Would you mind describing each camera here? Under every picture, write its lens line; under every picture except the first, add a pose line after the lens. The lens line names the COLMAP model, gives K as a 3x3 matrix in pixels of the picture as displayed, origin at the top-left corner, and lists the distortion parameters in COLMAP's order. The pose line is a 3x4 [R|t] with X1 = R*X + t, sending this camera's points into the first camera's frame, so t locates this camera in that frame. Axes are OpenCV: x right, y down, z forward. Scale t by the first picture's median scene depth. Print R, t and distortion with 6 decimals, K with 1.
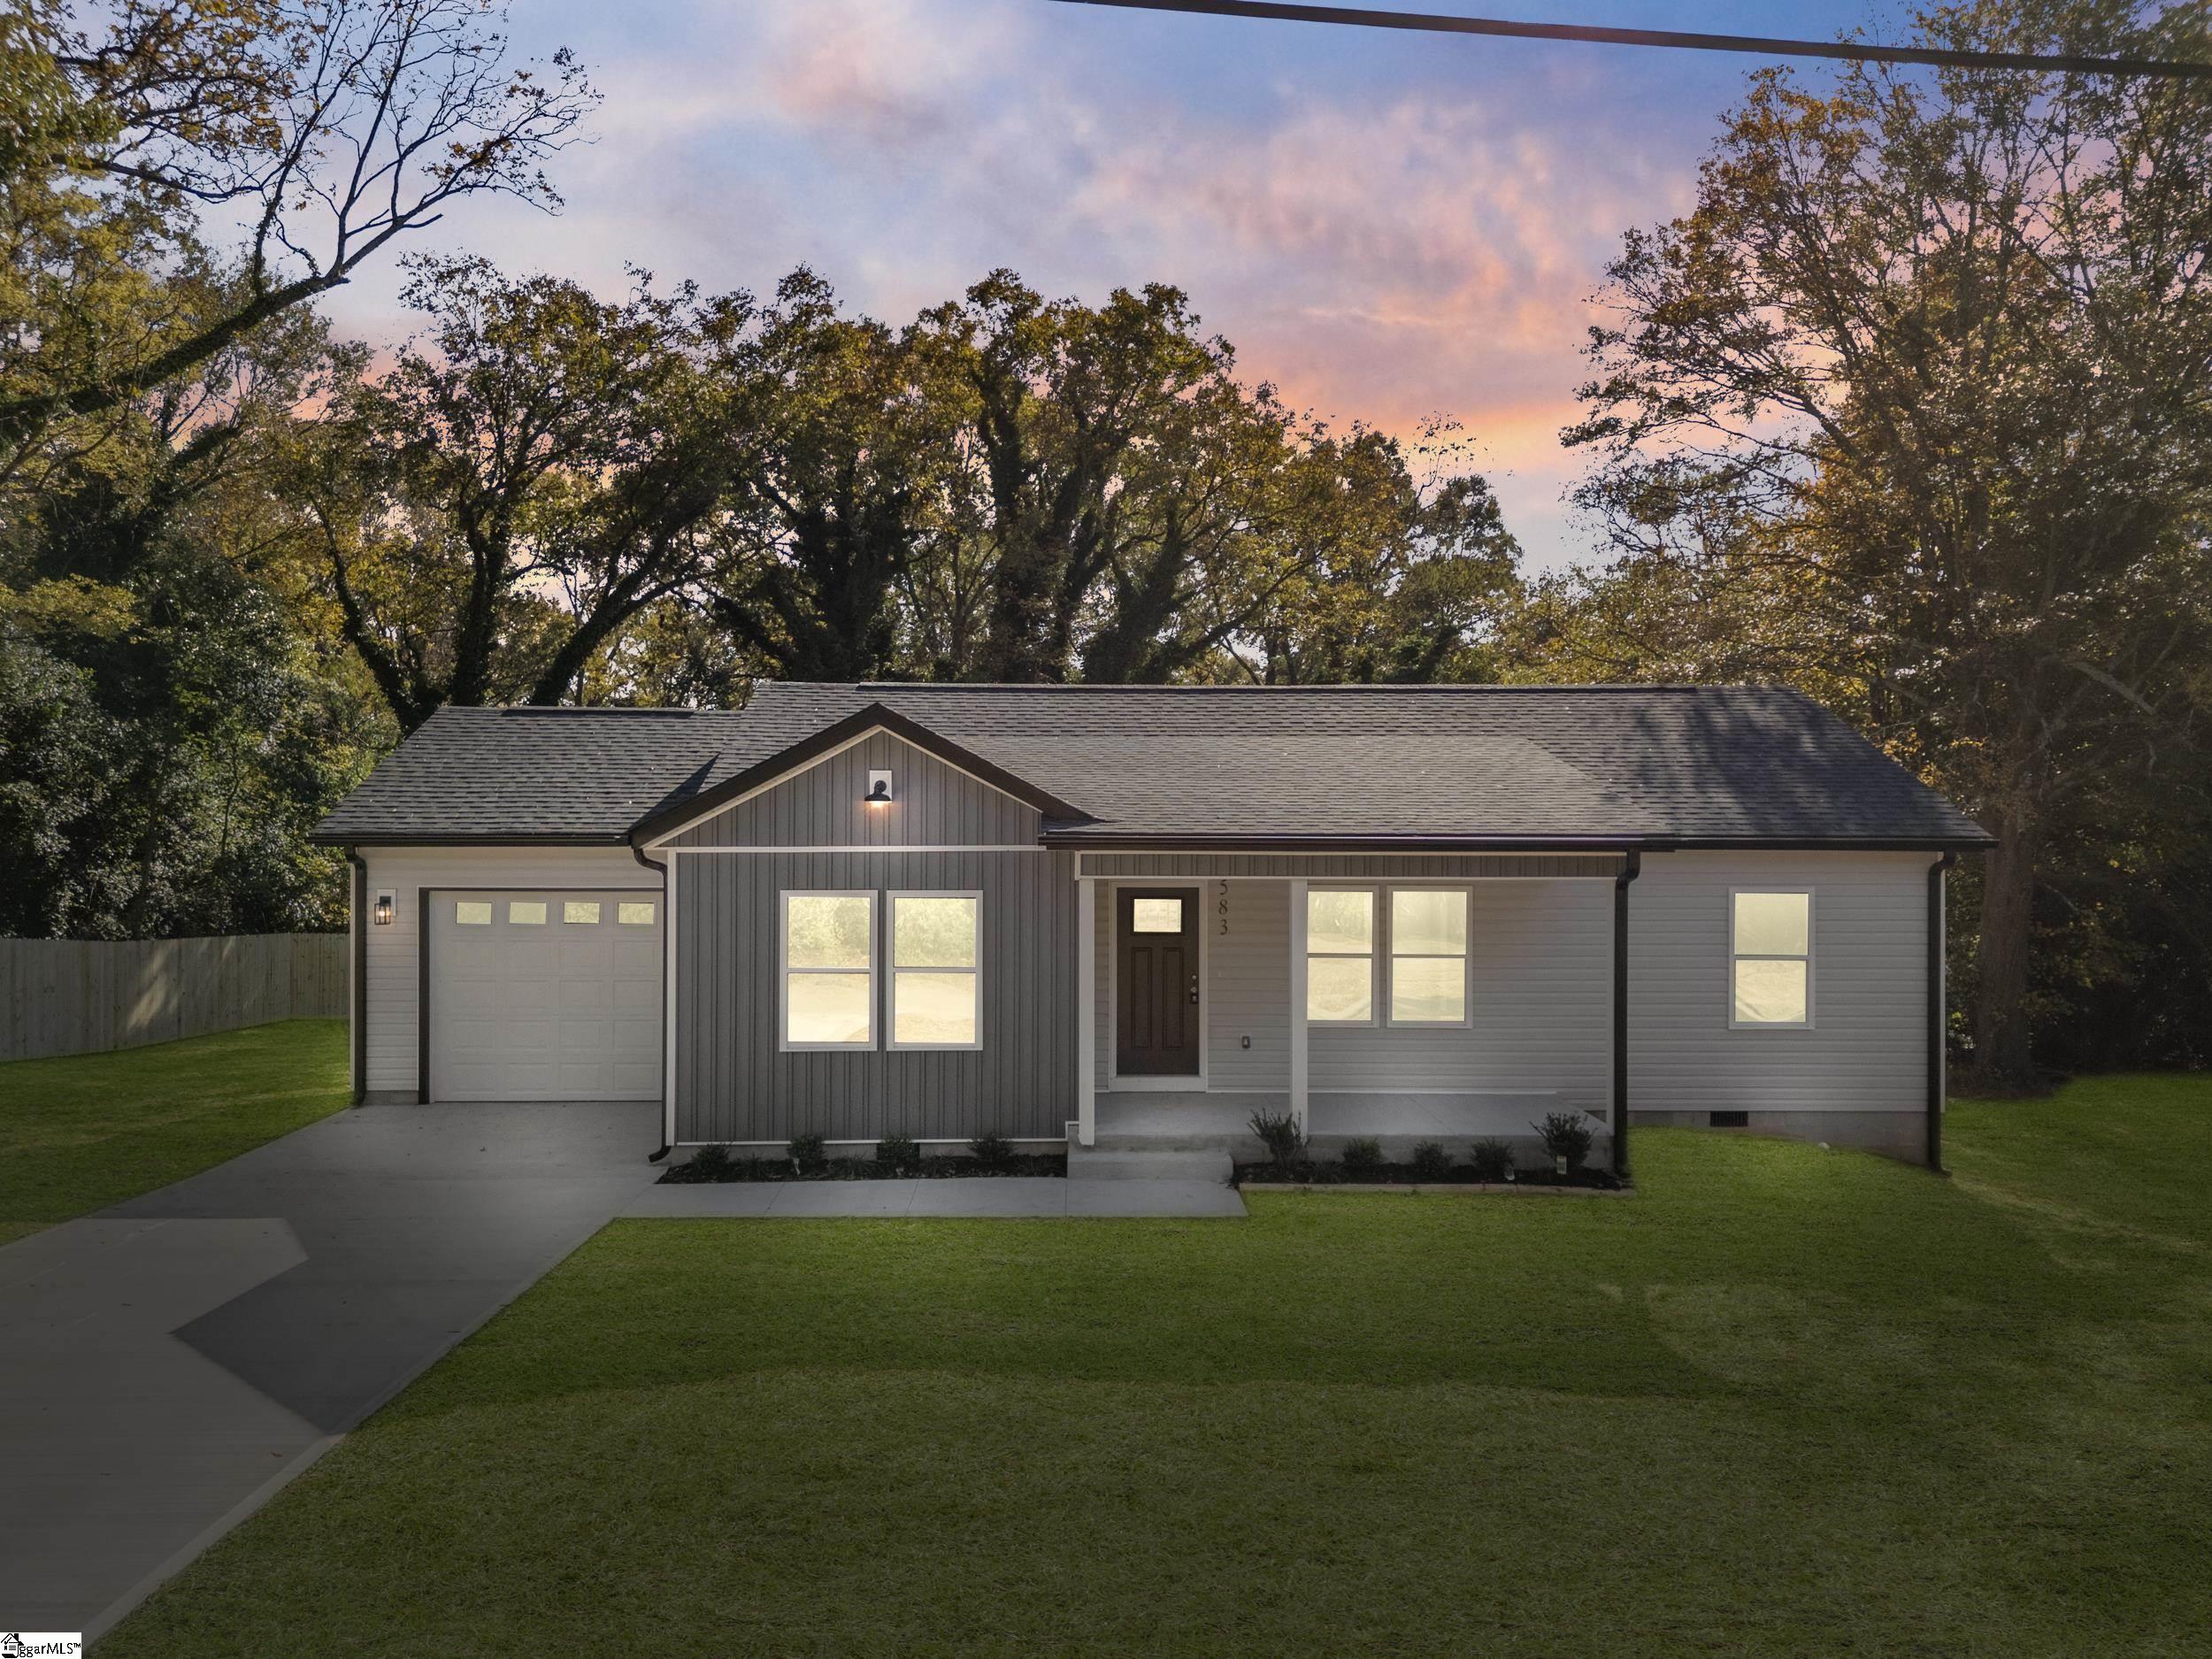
lens RADIAL K [[1578.1, 0, 1106.0], [0, 1578.1, 829.5], [0, 0, 1]] dist [0.032366, -0.000999]
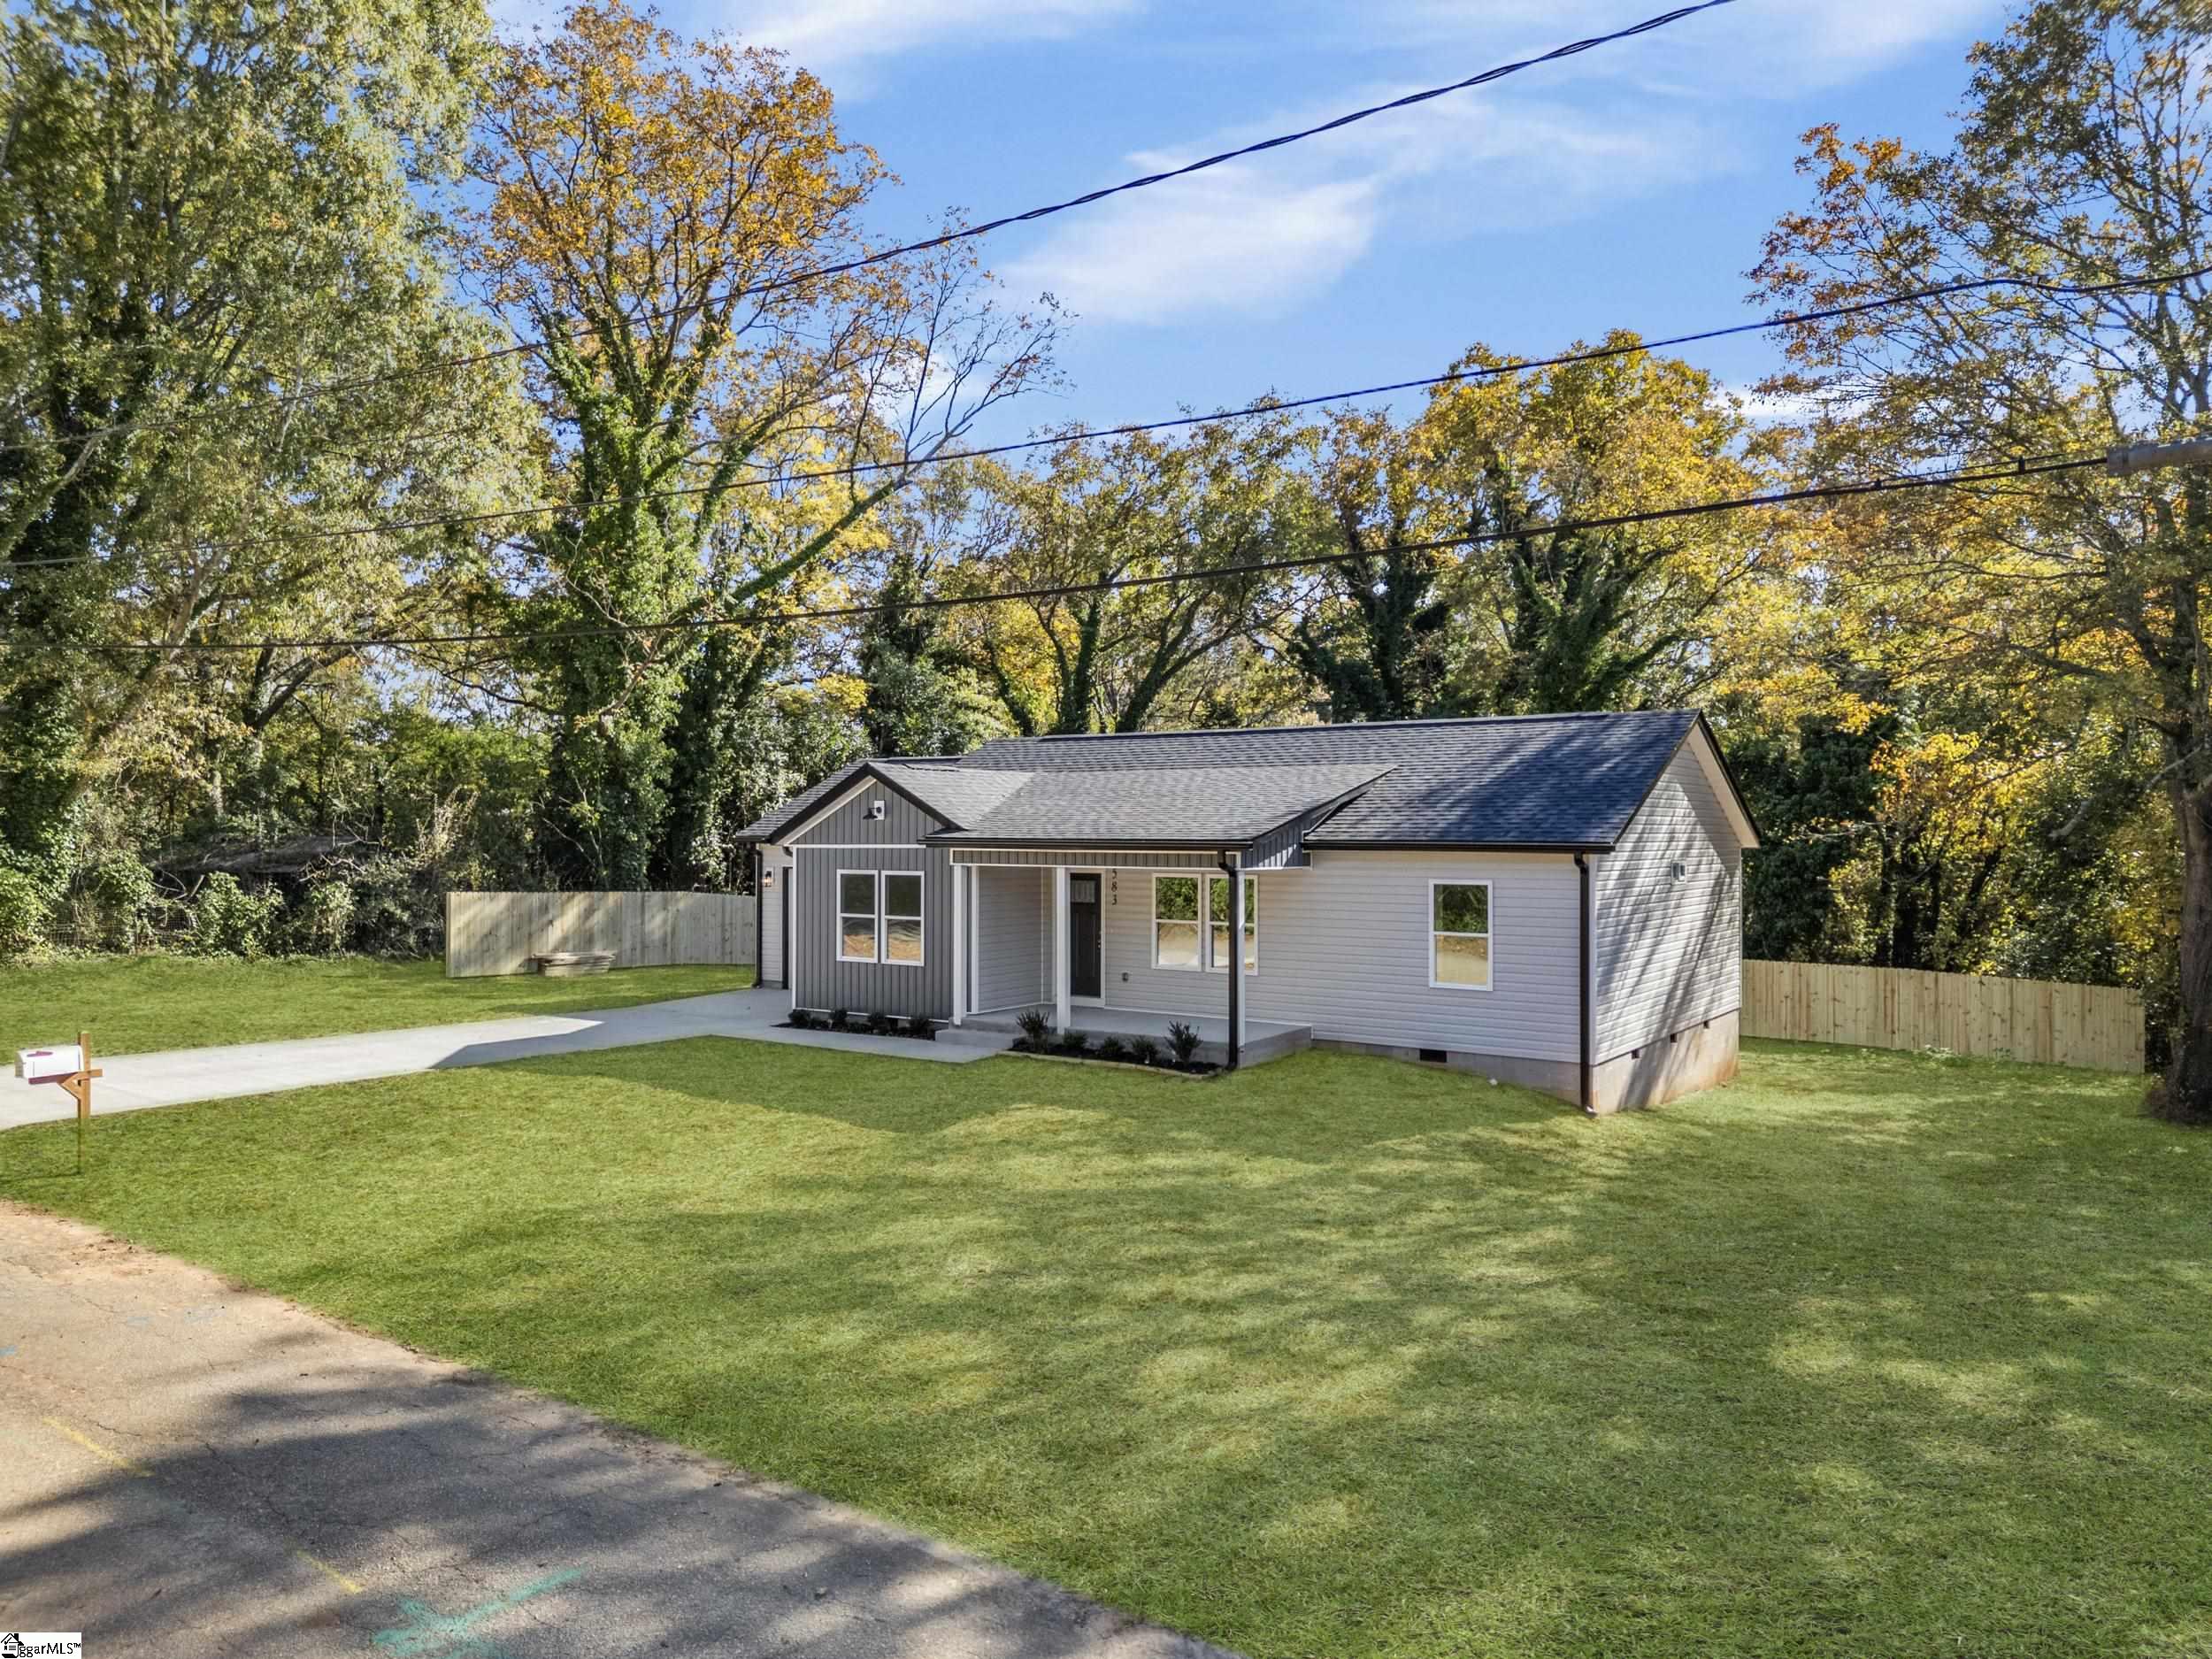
lens RADIAL K [[1610.6, 0, 1106.0], [0, 1610.6, 829.5], [0, 0, 1]] dist [-0.007439, -0.001197]
pose [[0.807907, 0.001216, -0.589308, 1.099251], [-0.001225, 0.999999, 0.000384, -0.006733], [0.589308, 0.000412, 0.807908, -0.276257]]
